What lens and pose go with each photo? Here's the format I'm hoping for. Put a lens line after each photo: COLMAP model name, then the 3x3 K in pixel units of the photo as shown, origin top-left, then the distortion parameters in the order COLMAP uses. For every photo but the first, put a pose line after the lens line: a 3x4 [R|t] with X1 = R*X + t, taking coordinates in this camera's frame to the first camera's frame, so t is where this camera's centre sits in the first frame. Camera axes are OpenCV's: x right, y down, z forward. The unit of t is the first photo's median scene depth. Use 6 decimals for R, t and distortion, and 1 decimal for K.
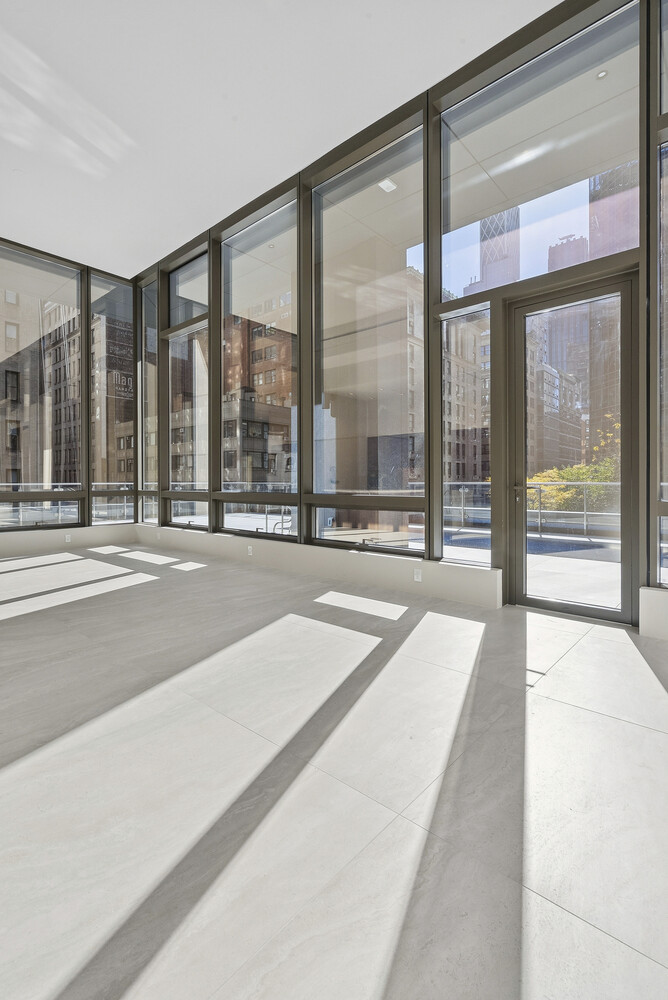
lens RADIAL K [[462.3, 0, 332.9], [0, 462.3, 480.3], [0, 0, 1]] dist [-0.000737, -0.000097]
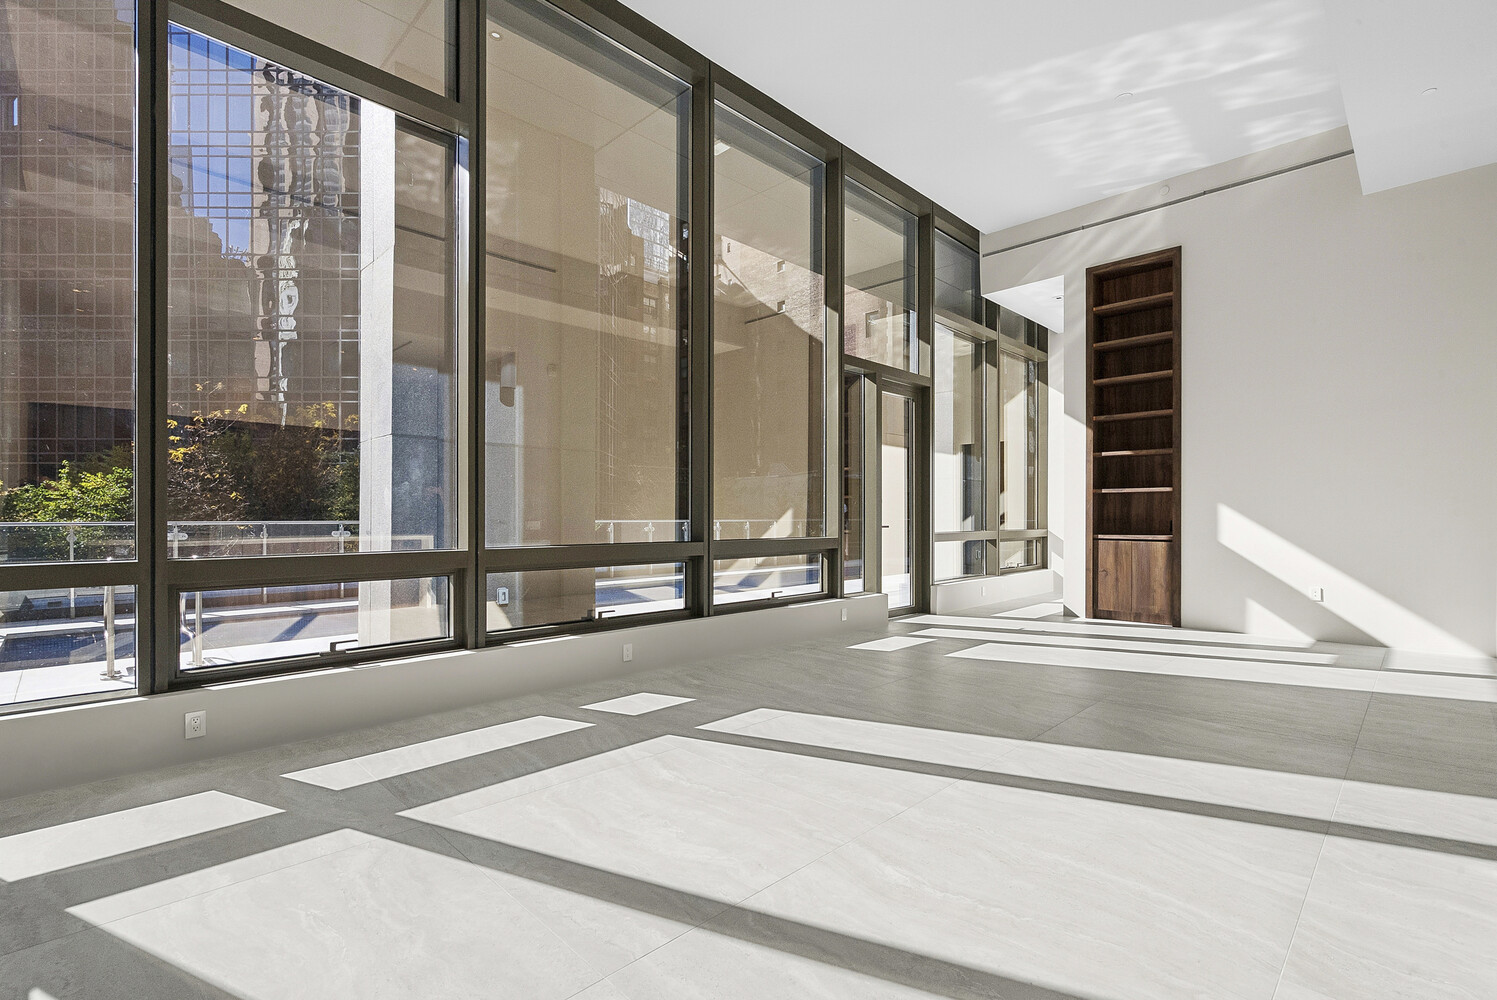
lens RADIAL K [[675.7, 0, 749.5], [0, 675.7, 521.8], [0, 0, 1]] dist [-0.000005, -0.000029]
pose [[0.059004, 0.001034, 0.998257, -1.007399], [0.001094, 0.999999, -0.001100, 0.002577], [-0.998257, 0.001157, 0.059003, 0.867766]]
